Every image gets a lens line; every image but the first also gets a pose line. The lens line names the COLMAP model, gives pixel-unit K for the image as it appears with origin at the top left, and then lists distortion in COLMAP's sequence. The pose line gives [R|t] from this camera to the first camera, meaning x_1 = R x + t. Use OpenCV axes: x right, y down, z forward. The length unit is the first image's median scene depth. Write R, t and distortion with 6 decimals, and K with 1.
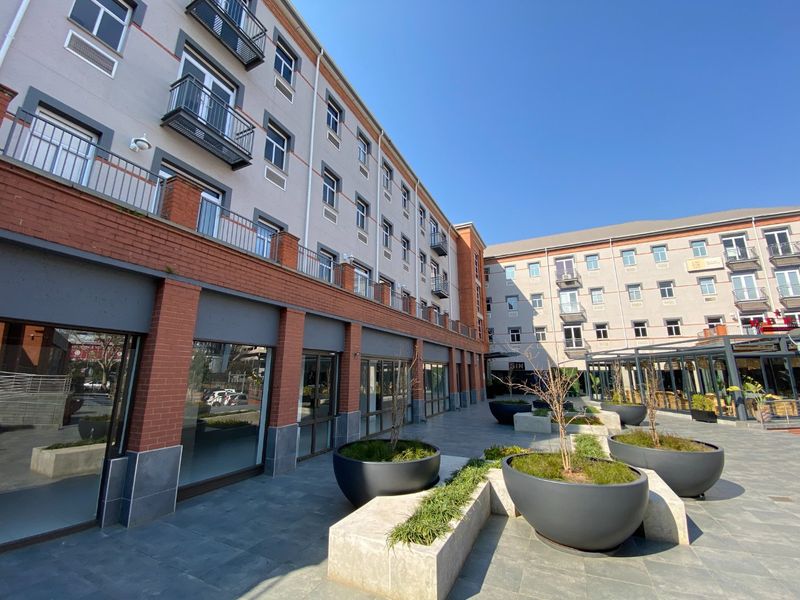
lens RADIAL K [[331.7, 0, 379.6], [0, 331.7, 301.5], [0, 0, 1]] dist [-0.000220, -0.000094]
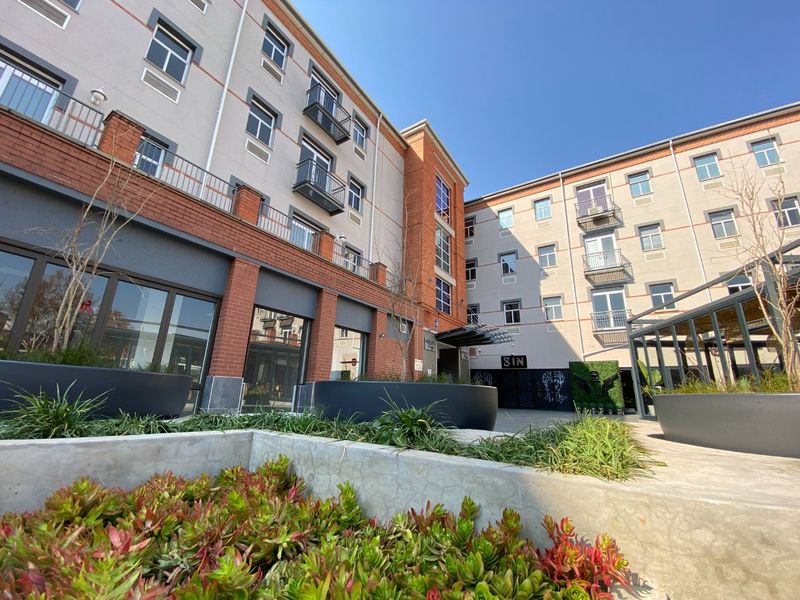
lens RADIAL K [[320.3, 0, 400.0], [0, 320.3, 300.0], [0, 0, 1]] dist [0.023527, -0.014039]
pose [[0.995879, -0.003735, -0.090614, 0.265054], [-0.002413, 0.997707, -0.067640, 0.123630], [0.090658, 0.067580, 0.993586, 0.400286]]
